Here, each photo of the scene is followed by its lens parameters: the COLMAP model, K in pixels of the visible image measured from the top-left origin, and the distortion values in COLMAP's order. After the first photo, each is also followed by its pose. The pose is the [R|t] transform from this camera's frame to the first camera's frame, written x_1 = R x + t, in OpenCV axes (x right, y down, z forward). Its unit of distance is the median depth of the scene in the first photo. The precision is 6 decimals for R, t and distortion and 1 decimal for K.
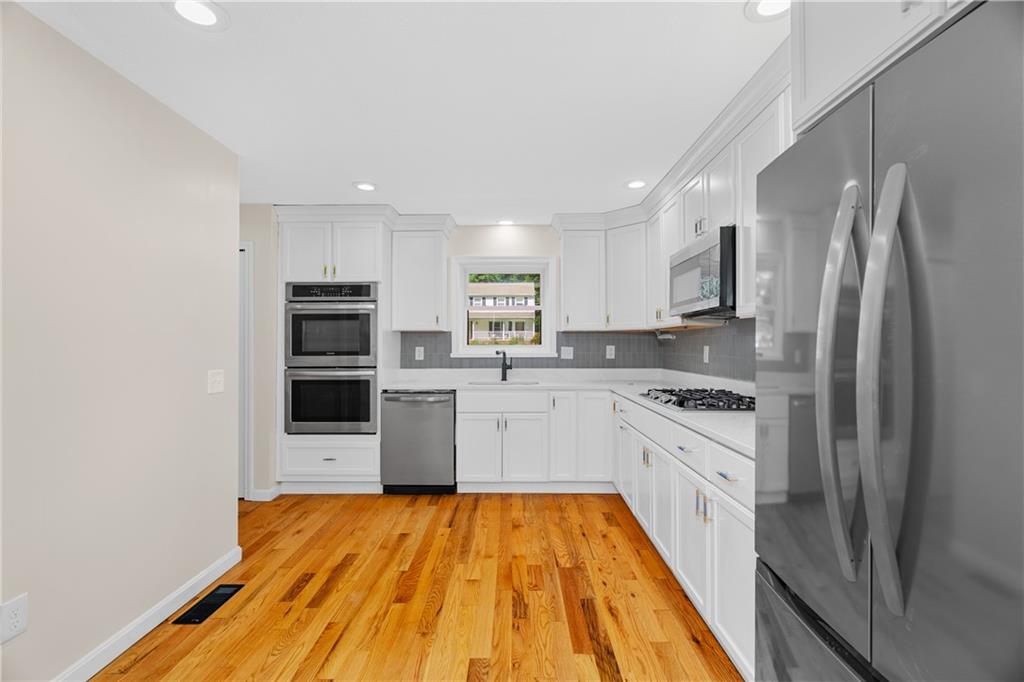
lens RADIAL K [[458.8, 0, 512.0], [0, 458.8, 341.0], [0, 0, 1]] dist [-0.001998, -0.000266]
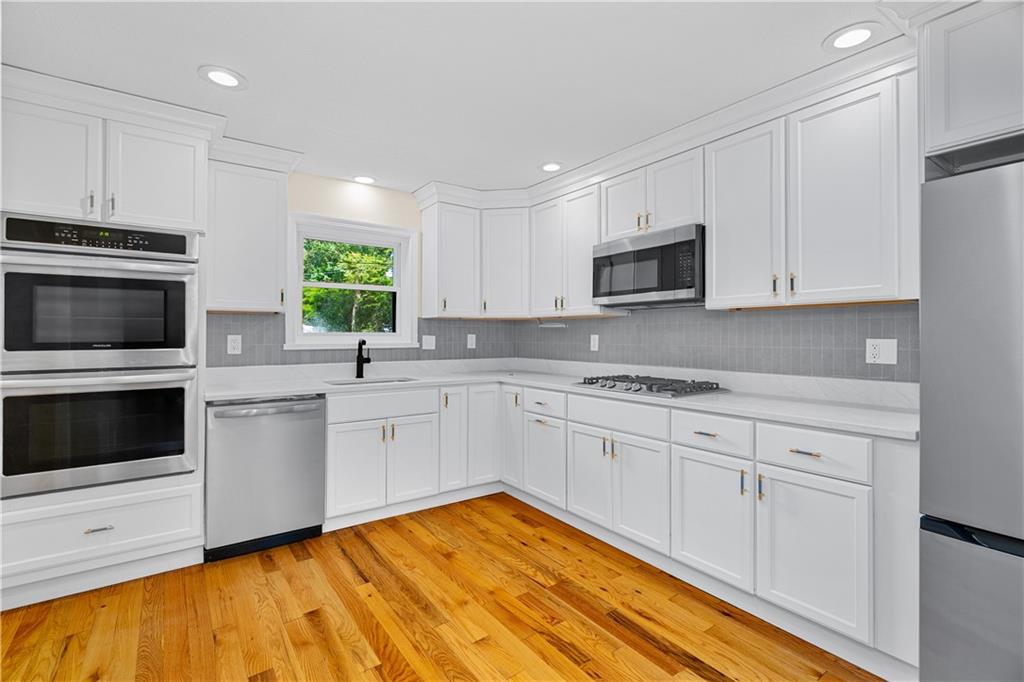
lens RADIAL K [[466.8, 0, 510.8], [0, 466.8, 330.7], [0, 0, 1]] dist [-0.001003, 0.000299]
pose [[0.807166, 0.008491, 0.590263, -0.330000], [-0.008844, 0.999958, -0.002291, 0.004917], [-0.590258, -0.003371, 0.807208, 0.223631]]
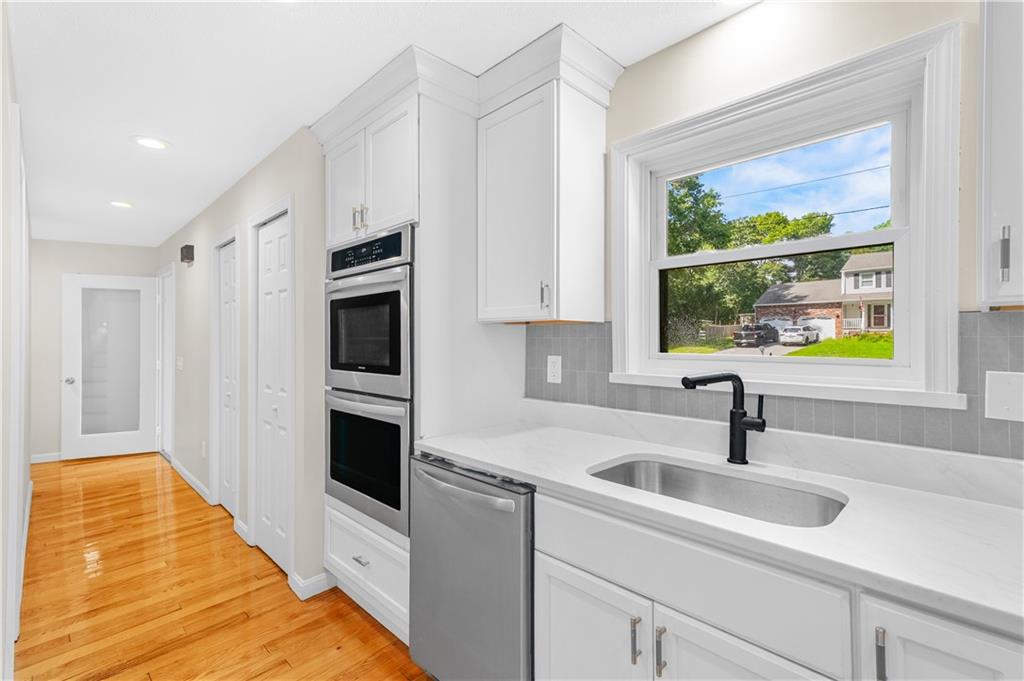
lens RADIAL K [[463.4, 0, 511.4], [0, 463.4, 336.9], [0, 0, 1]] dist [0.020420, 0.000107]
pose [[0.710656, -0.001744, -0.703537, 0.124078], [0.009027, 0.999937, 0.006639, -0.012196], [0.703481, -0.011068, 0.710627, 0.738910]]
